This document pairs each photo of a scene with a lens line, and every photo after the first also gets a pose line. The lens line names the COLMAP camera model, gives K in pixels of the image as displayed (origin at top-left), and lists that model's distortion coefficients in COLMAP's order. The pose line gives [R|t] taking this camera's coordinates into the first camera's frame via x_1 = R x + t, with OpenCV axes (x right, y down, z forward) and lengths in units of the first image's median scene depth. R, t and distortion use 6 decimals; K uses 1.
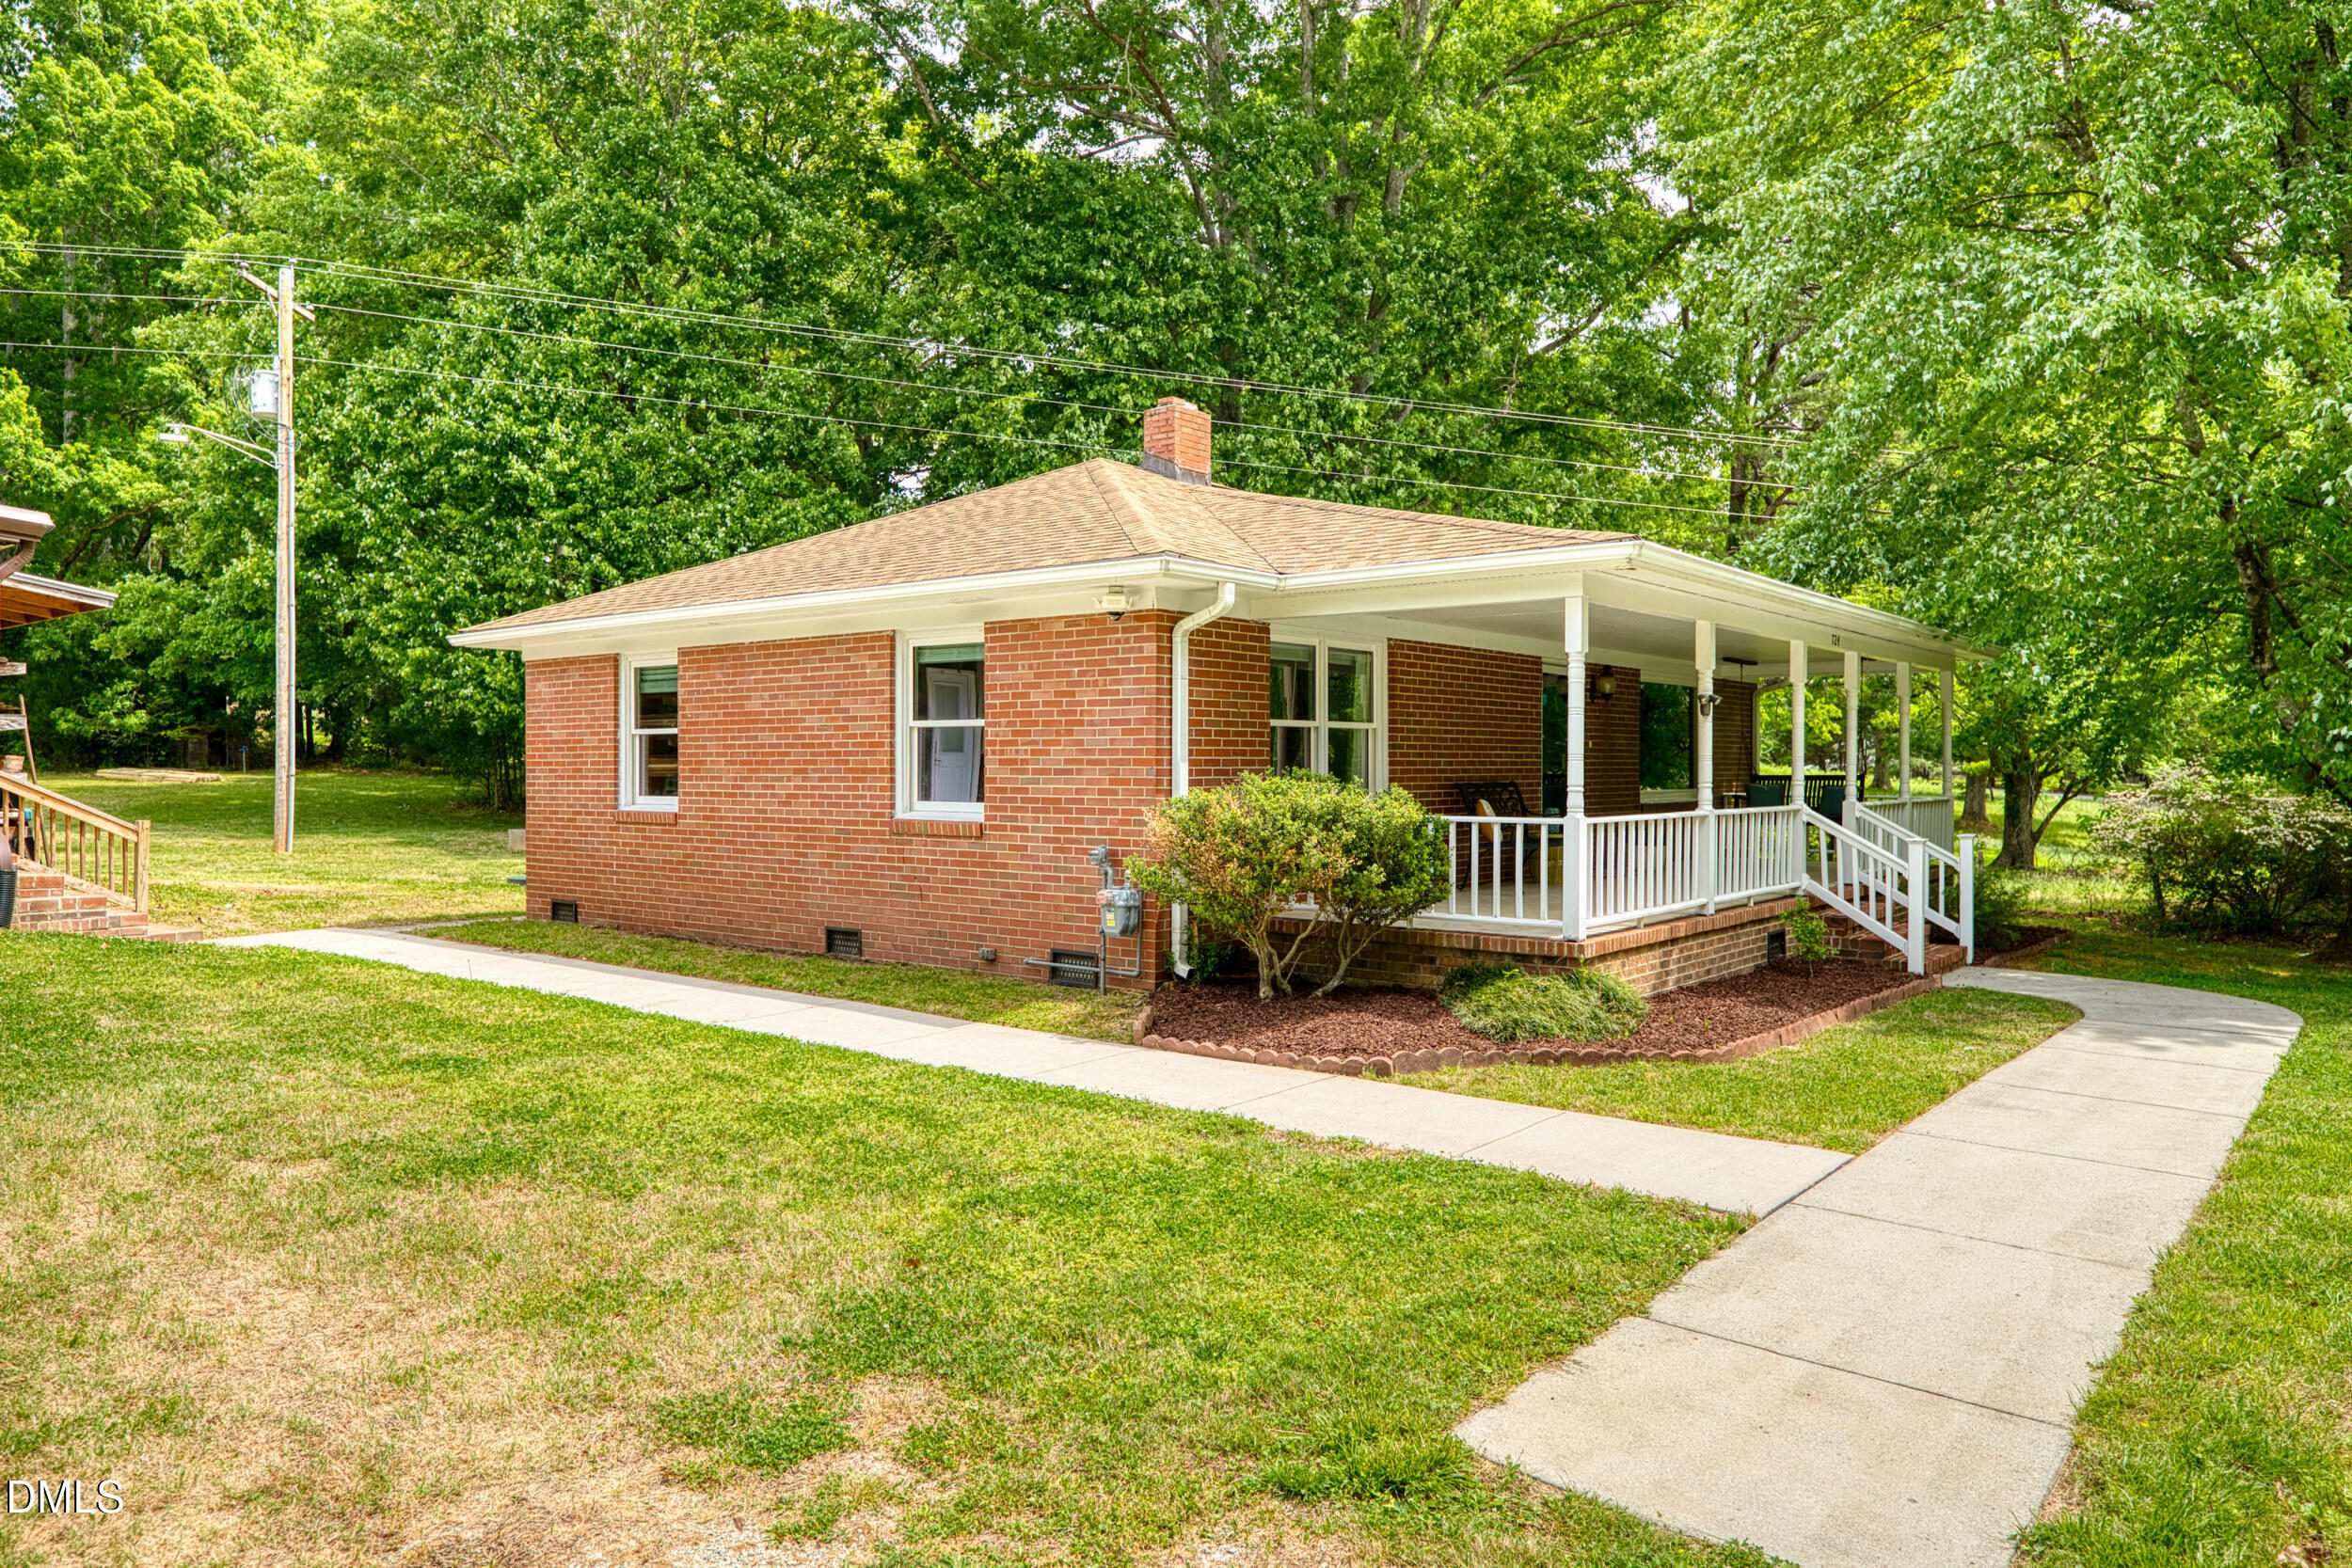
lens RADIAL K [[1557.4, 0, 1165.9], [0, 1557.4, 781.5], [0, 0, 1]] dist [-0.009242, 0.000036]
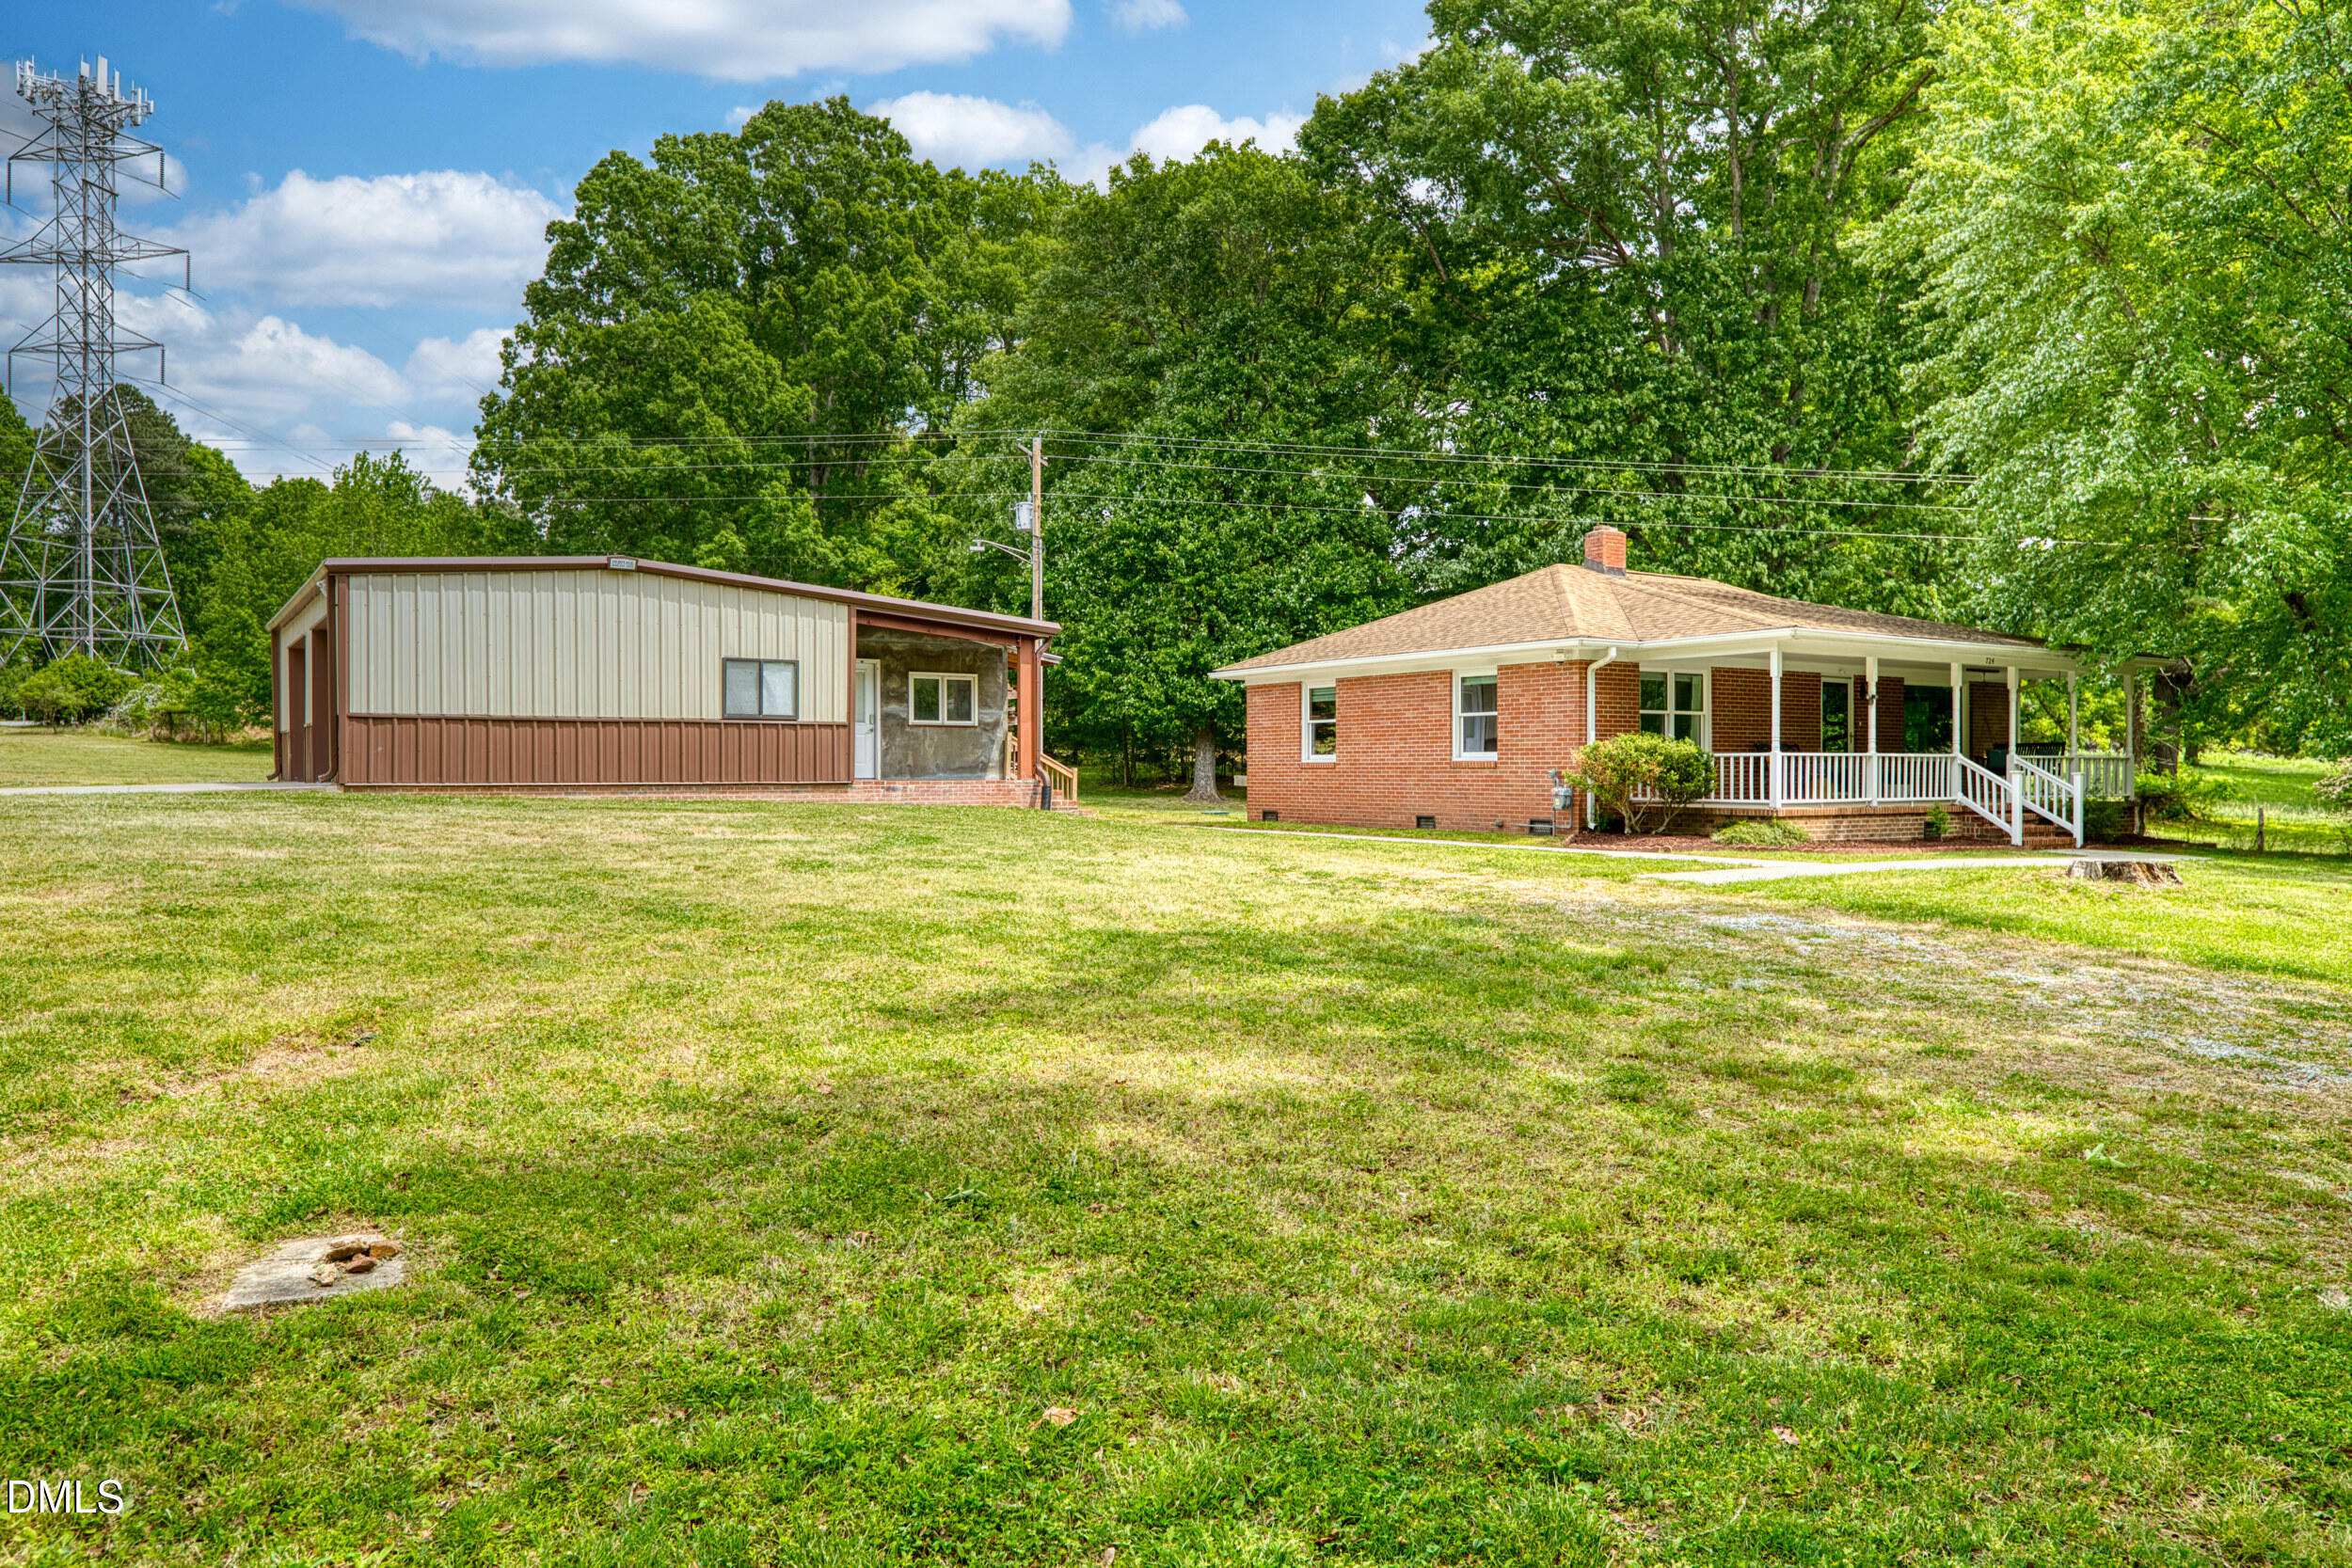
lens RADIAL K [[1557.4, 0, 1165.9], [0, 1557.4, 781.5], [0, 0, 1]] dist [-0.009242, 0.000036]
pose [[0.953391, 0.000526, -0.301737, 0.032702], [-0.001393, 0.999995, -0.002657, 0.021840], [0.301734, 0.002954, 0.953387, -0.409308]]
